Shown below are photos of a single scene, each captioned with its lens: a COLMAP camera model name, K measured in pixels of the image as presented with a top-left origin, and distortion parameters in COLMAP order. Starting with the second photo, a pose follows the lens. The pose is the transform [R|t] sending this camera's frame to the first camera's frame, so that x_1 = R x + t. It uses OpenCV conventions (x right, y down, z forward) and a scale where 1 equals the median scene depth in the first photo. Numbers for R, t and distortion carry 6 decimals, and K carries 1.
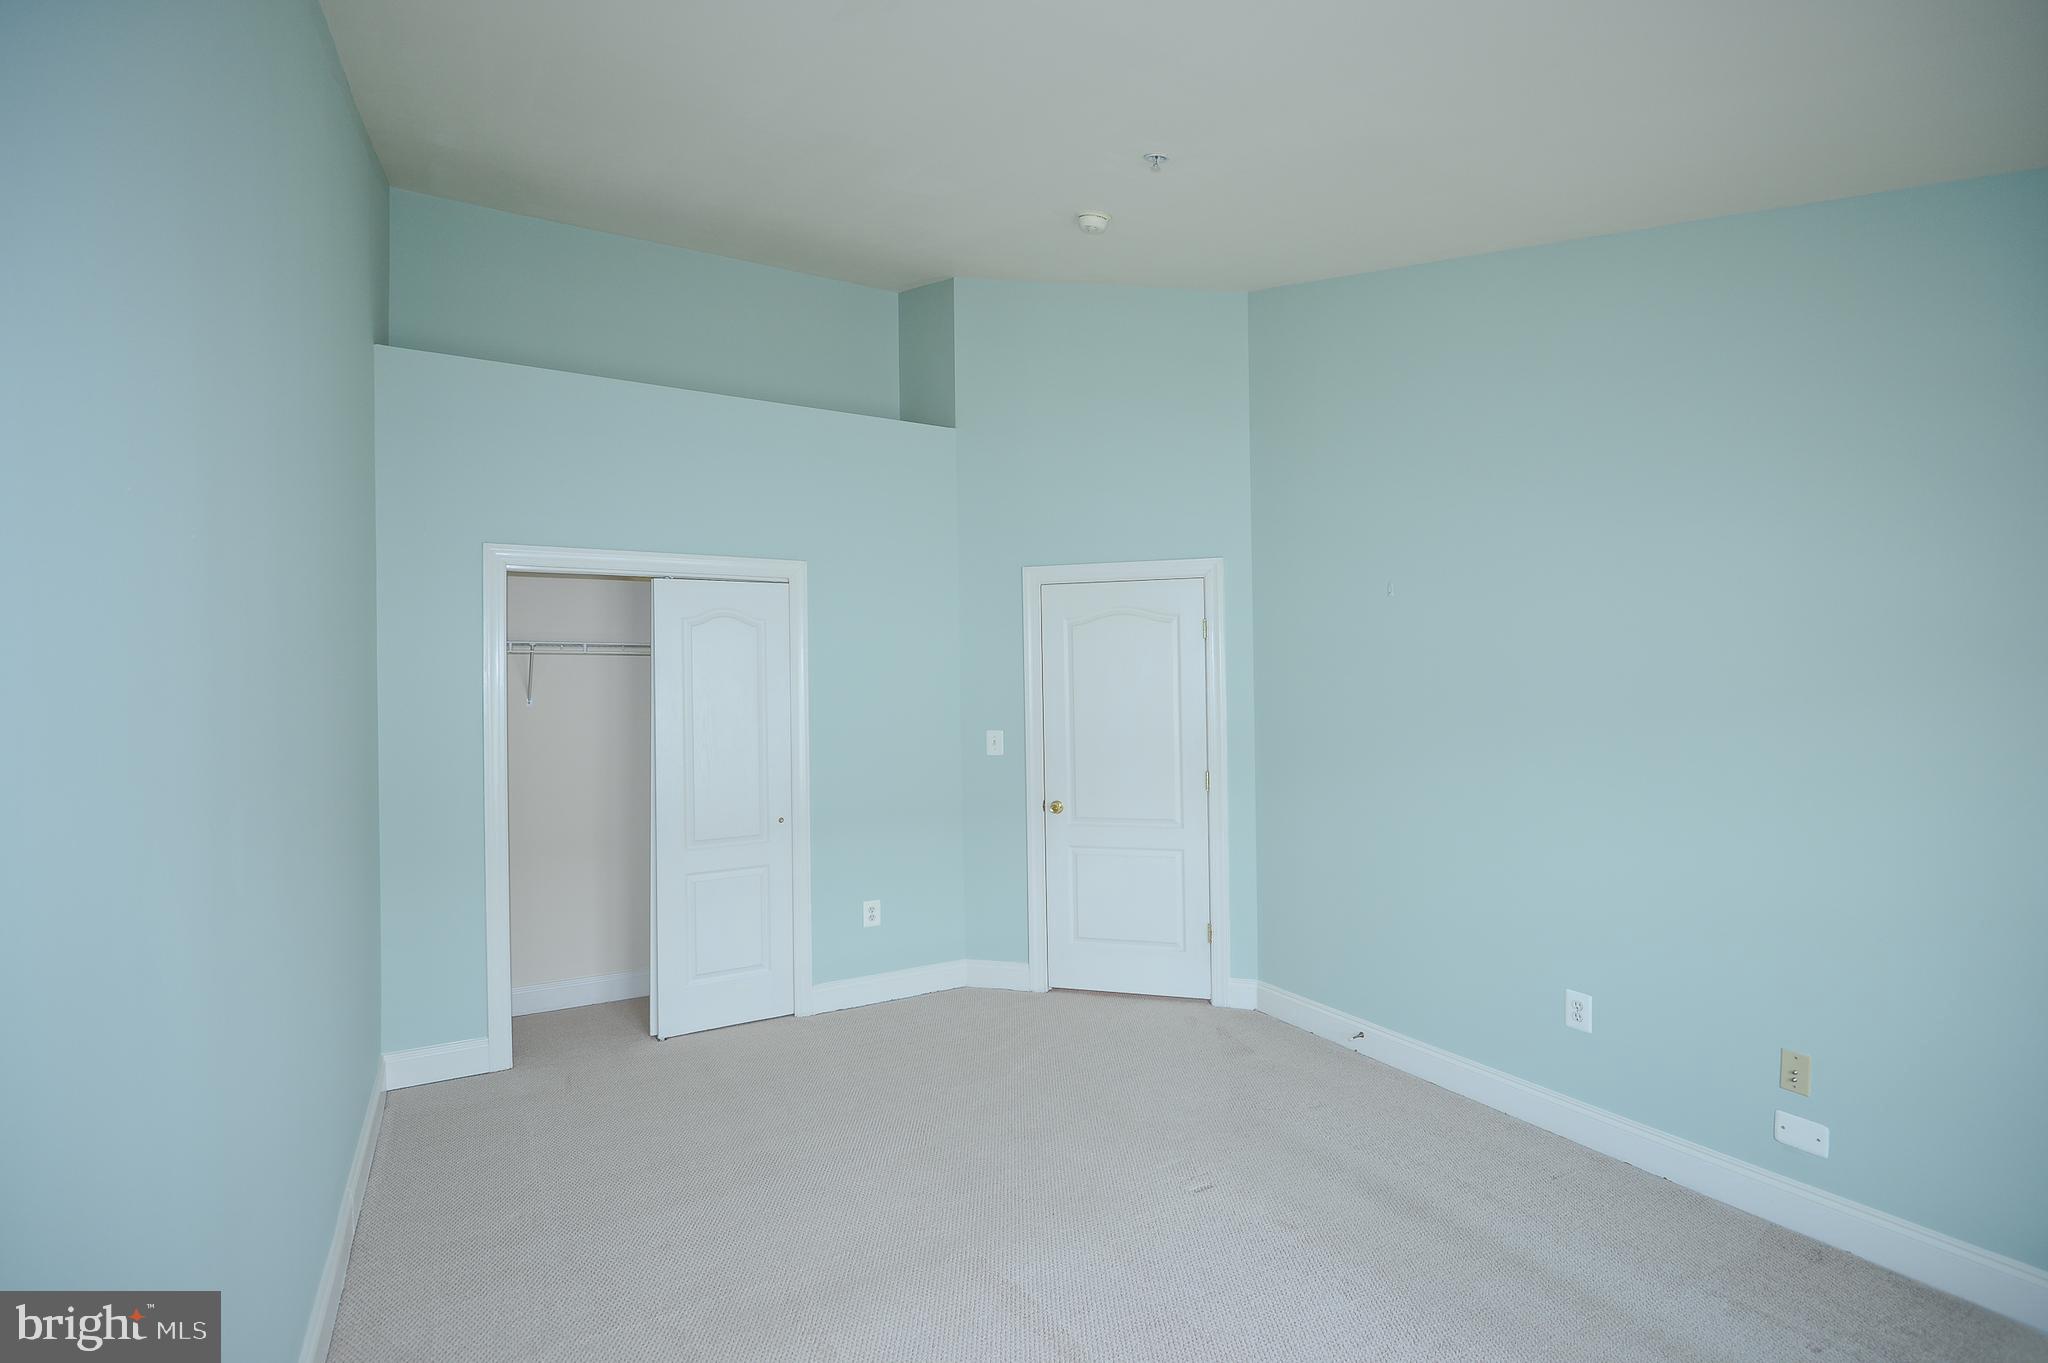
lens RADIAL K [[936.8, 0, 1030.0], [0, 936.8, 676.3], [0, 0, 1]] dist [-0.011685, -0.004137]
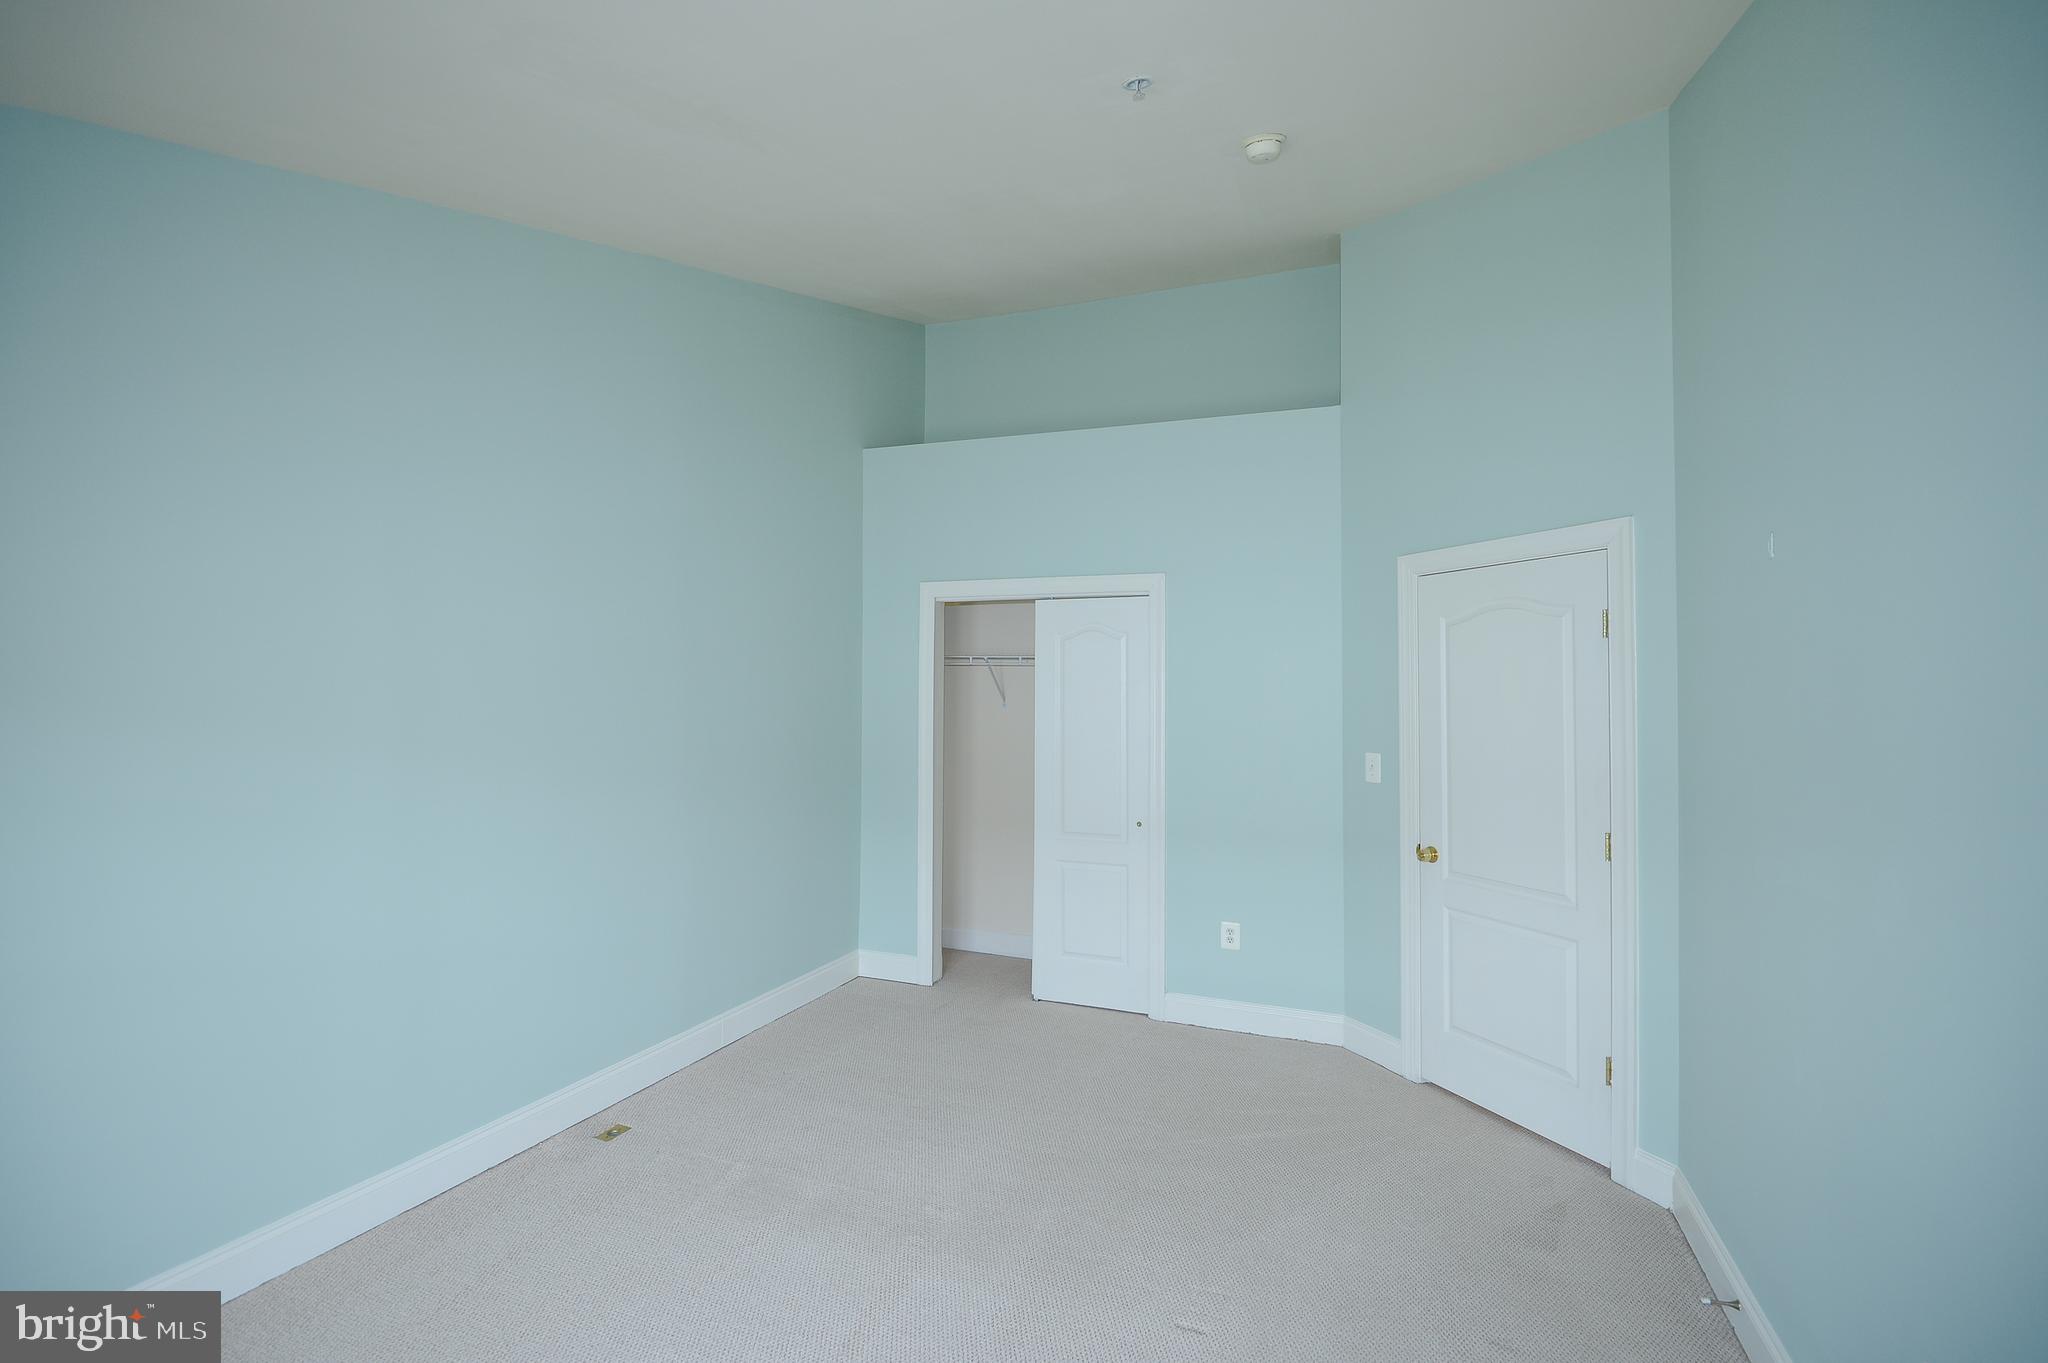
lens RADIAL K [[936.8, 0, 1011.8], [0, 936.8, 675.0], [0, 0, 1]] dist [-0.011685, -0.004137]
pose [[0.618309, 0.003632, -0.785927, 0.455164], [-0.009465, 0.999951, -0.002825, -0.007409], [0.785878, 0.009186, 0.618313, 0.240058]]
